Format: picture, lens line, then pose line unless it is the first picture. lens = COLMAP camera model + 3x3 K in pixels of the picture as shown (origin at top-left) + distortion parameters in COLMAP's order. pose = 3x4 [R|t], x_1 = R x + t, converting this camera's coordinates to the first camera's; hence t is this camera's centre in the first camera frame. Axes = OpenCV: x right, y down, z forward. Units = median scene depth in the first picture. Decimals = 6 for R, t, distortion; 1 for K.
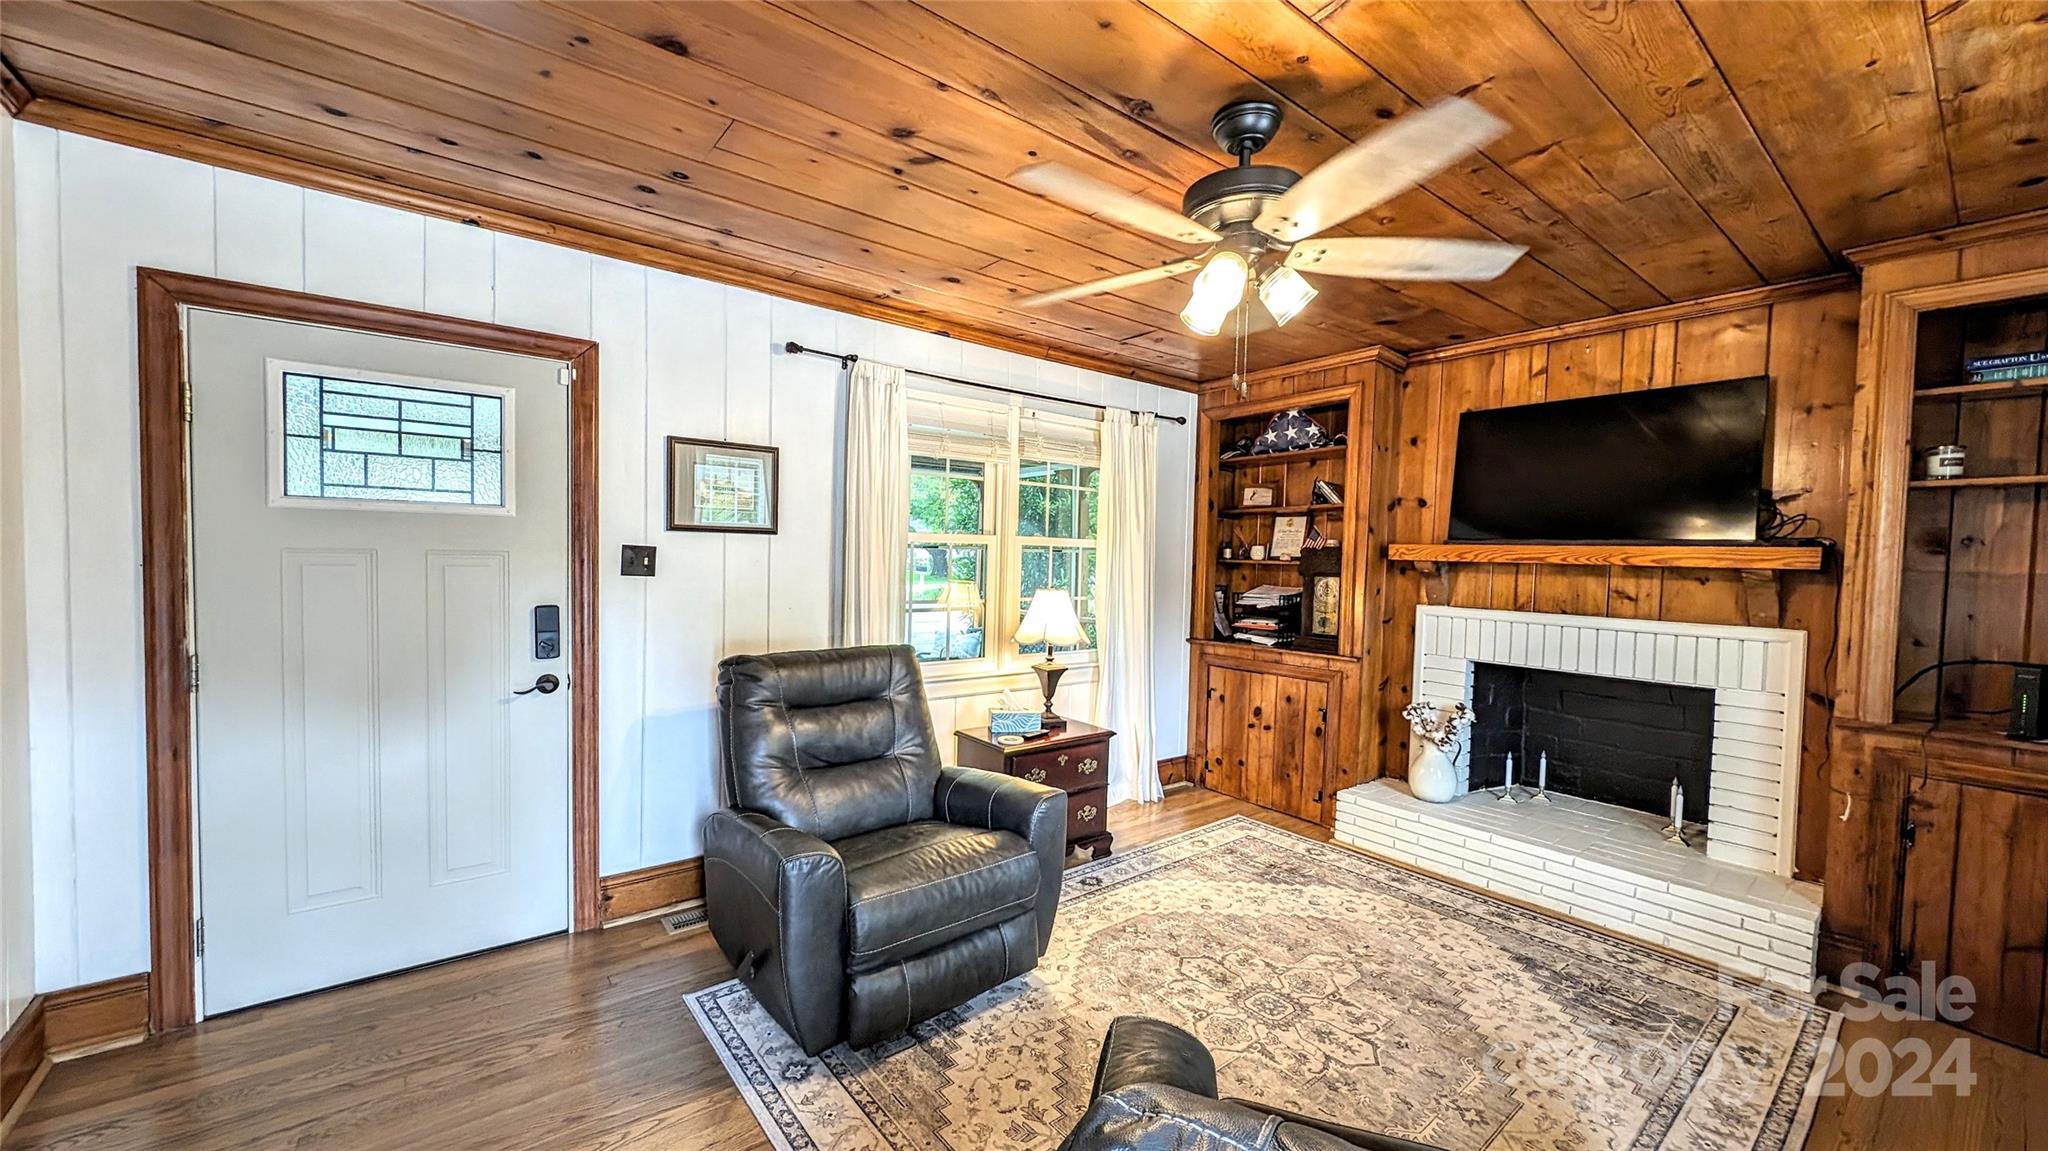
lens RADIAL K [[763.1, 0, 1020.6], [0, 763.1, 583.2], [0, 0, 1]] dist [0.017235, -0.009387]
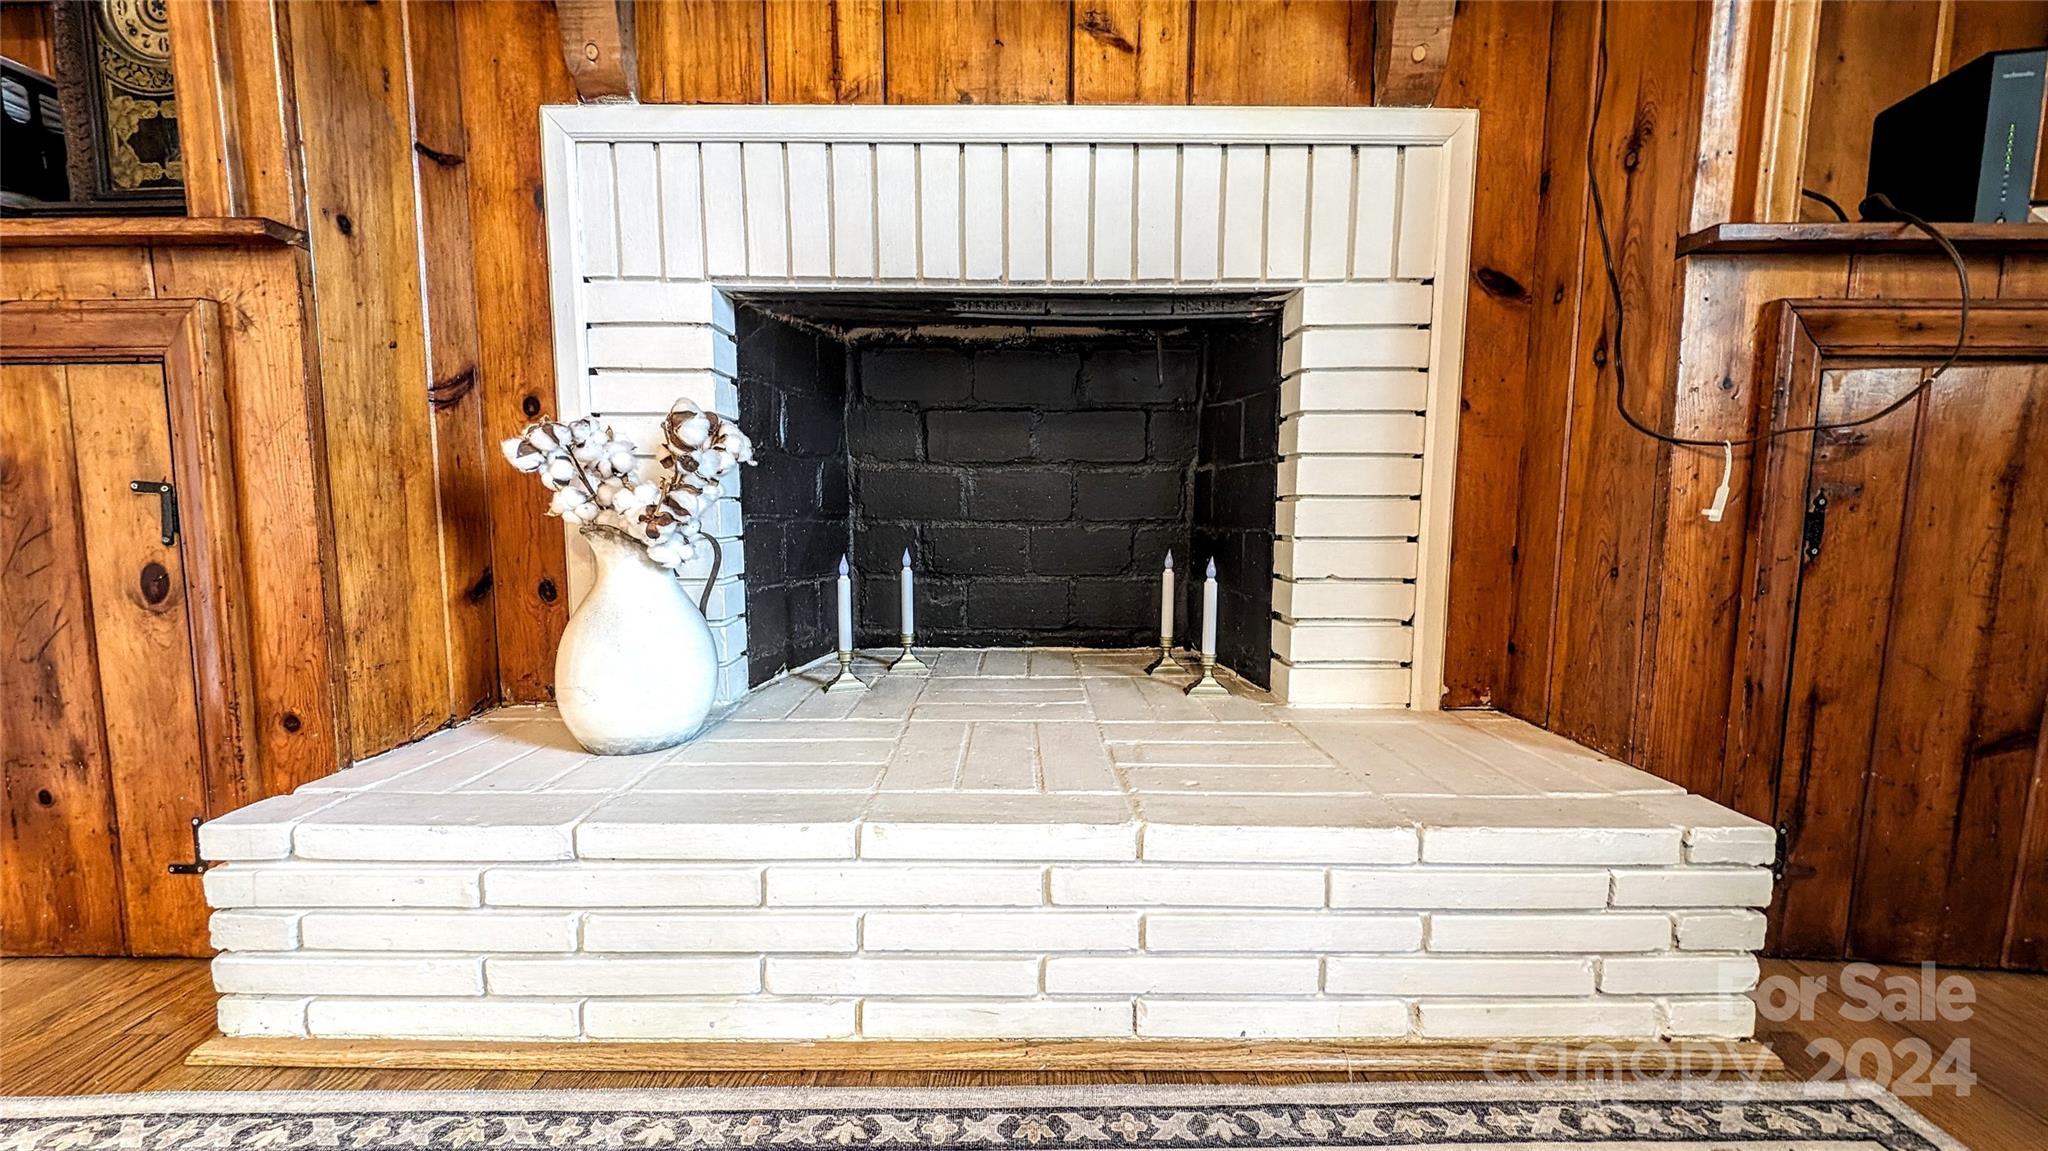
lens RADIAL K [[763.1, 0, 1020.6], [0, 763.1, 583.2], [0, 0, 1]] dist [0.017235, -0.009387]
pose [[0.613602, -0.112424, 0.781571, 0.405491], [0.040753, 0.993002, 0.110842, 0.196603], [-0.788563, -0.036161, 0.613890, 0.712859]]
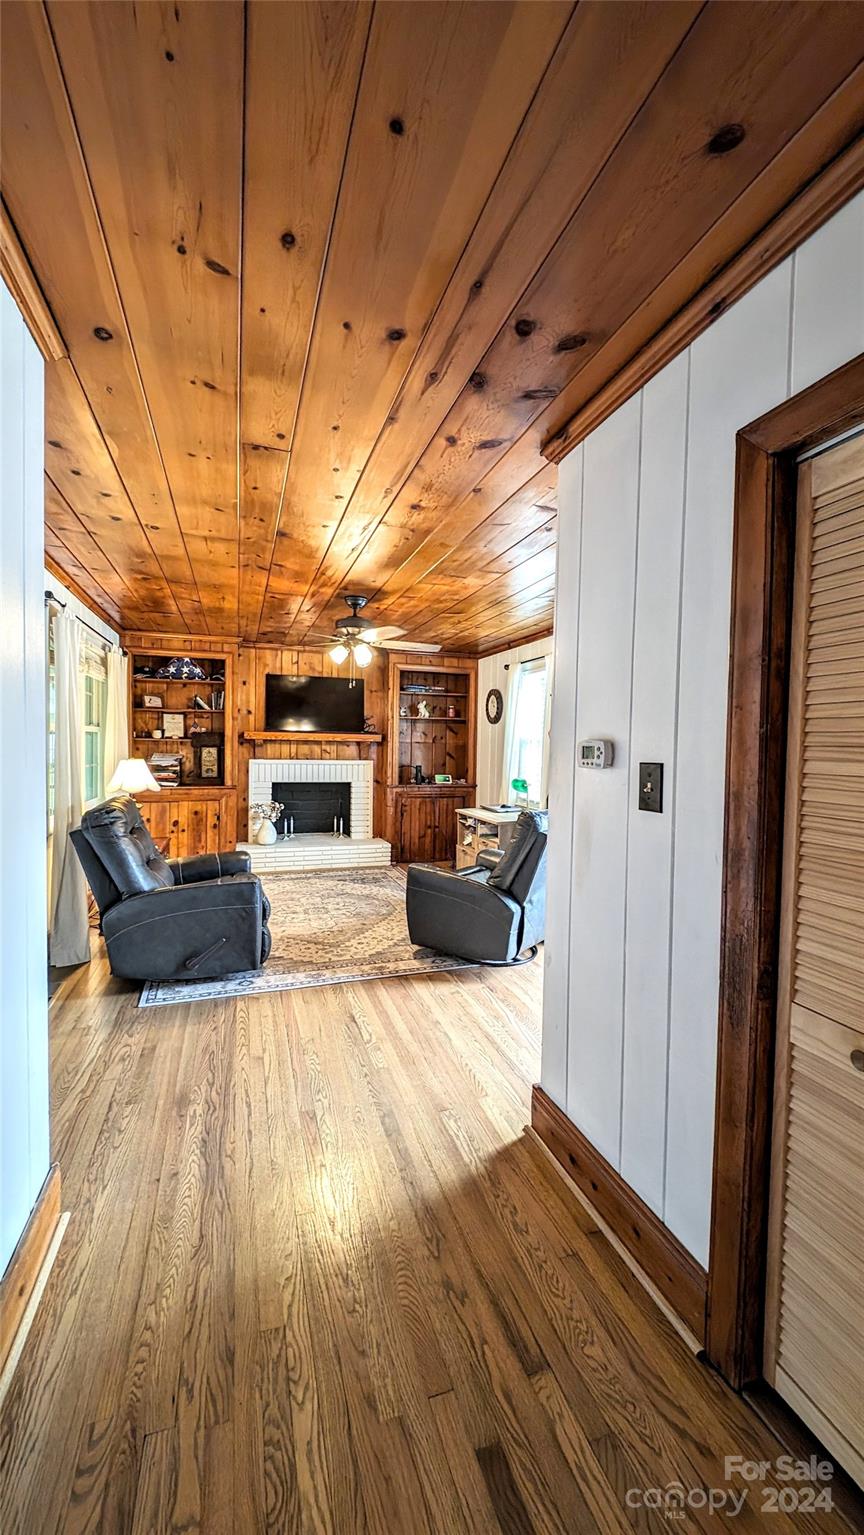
lens RADIAL K [[589.9, 0, 413.3], [0, 589.9, 763.5], [0, 0, 1]] dist [0.015578, 0.000199]
pose [[0.348974, -0.050897, 0.935749, -0.934889], [0.027397, 0.998651, 0.044101, -0.021998], [-0.936732, 0.010246, 0.349898, -0.014547]]
